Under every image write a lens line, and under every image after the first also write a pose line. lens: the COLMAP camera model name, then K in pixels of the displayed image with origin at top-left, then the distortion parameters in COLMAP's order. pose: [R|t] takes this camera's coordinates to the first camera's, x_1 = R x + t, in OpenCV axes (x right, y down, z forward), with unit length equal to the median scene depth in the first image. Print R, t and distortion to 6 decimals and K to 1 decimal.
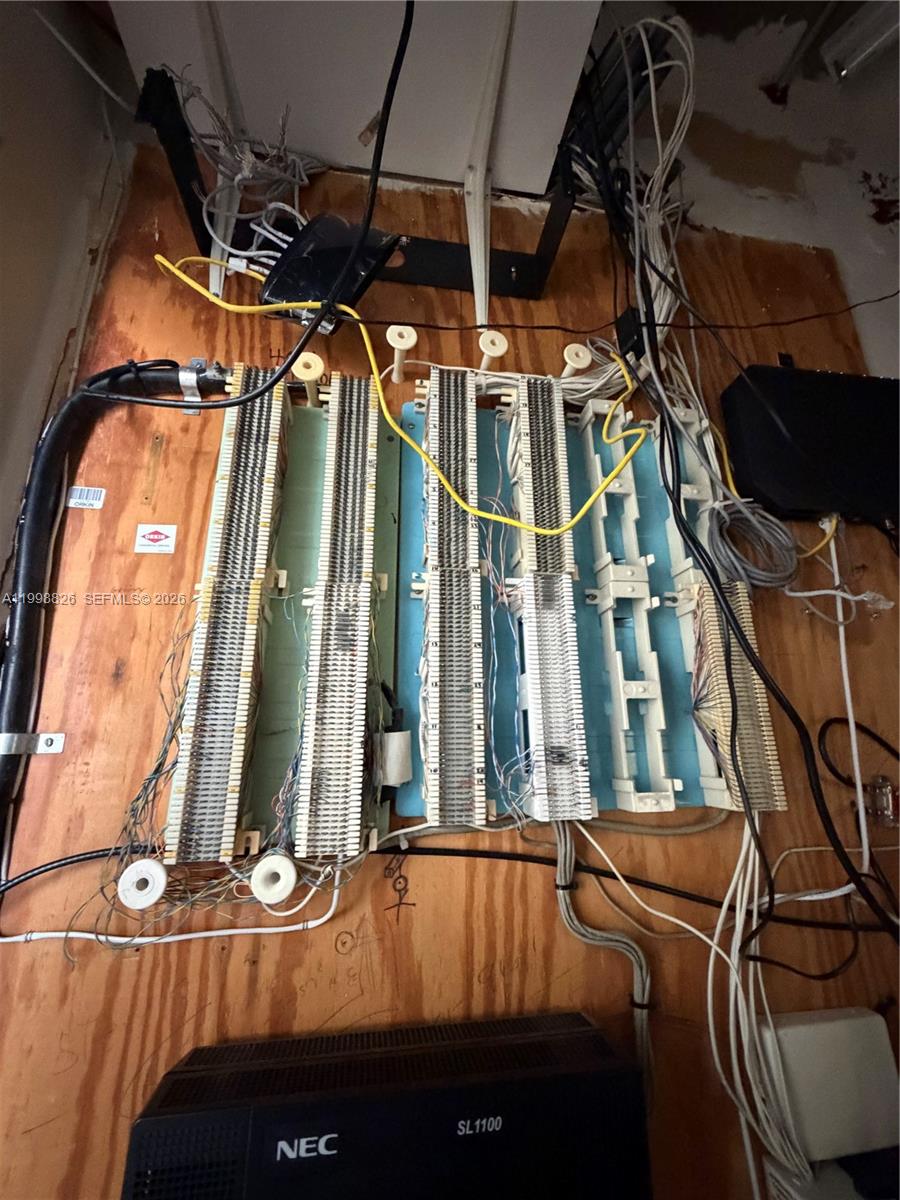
lens RADIAL K [[480.4, 0, 456.9], [0, 480.4, 601.6], [0, 0, 1]] dist [0.000700, -0.000378]
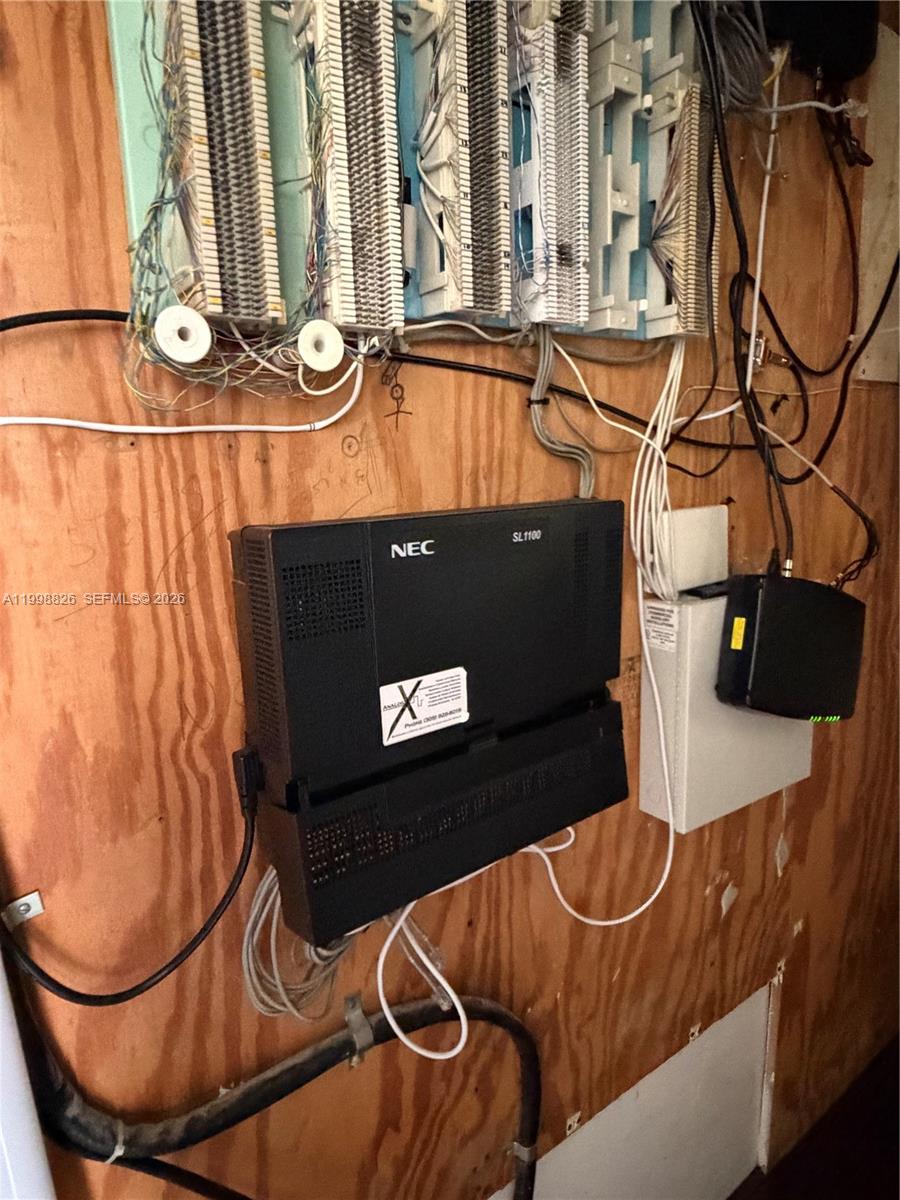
lens RADIAL K [[740.5, 0, 446.2], [0, 740.5, 594.0], [0, 0, 1]] dist [-0.000343, -0.002543]
pose [[0.880061, -0.104762, 0.463161, -0.748540], [-0.107372, 0.906199, 0.408991, 0.356868], [-0.462563, -0.409668, 0.786262, -0.320371]]
